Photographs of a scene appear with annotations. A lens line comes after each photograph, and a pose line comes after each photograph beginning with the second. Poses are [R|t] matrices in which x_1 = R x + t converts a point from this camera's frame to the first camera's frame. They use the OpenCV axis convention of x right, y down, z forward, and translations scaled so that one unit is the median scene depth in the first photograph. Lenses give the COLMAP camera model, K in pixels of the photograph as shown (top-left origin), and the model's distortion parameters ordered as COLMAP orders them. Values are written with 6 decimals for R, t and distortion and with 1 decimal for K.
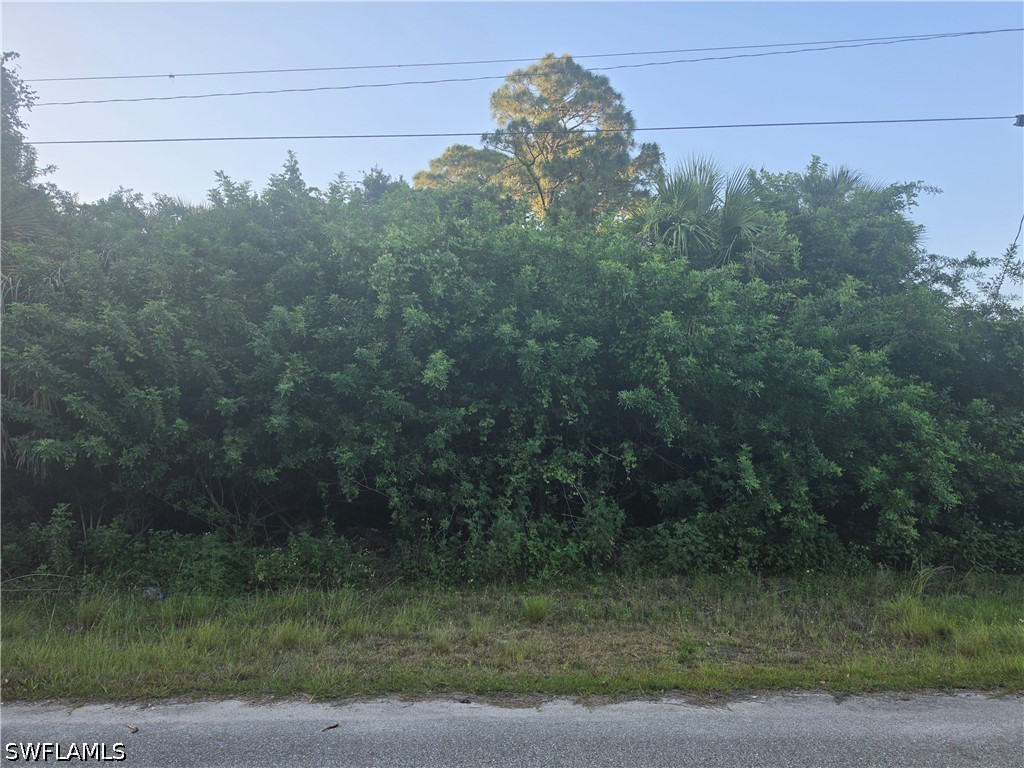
lens RADIAL K [[711.9, 0, 522.3], [0, 711.9, 384.0], [0, 0, 1]] dist [0.043364, -0.031320]
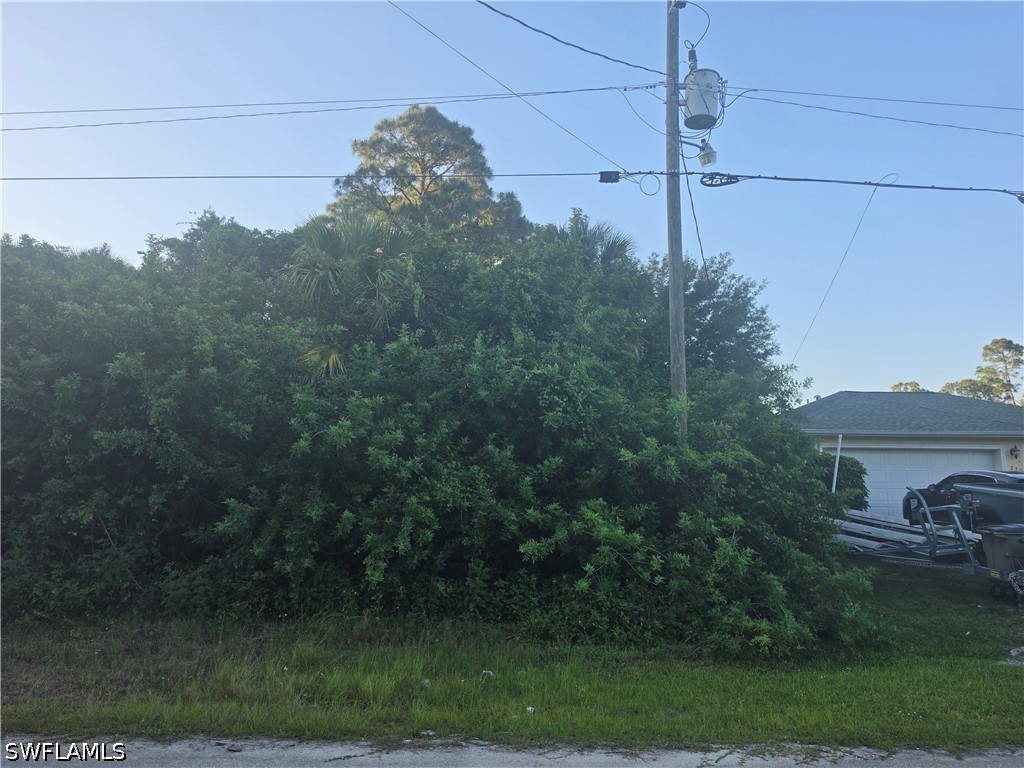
lens RADIAL K [[711.9, 0, 522.3], [0, 711.9, 384.0], [0, 0, 1]] dist [0.043364, -0.031320]
pose [[0.999764, 0.015720, 0.015007, 0.187651], [-0.014777, 0.998026, -0.061045, -0.000400], [-0.015937, 0.060809, 0.998022, -0.003784]]
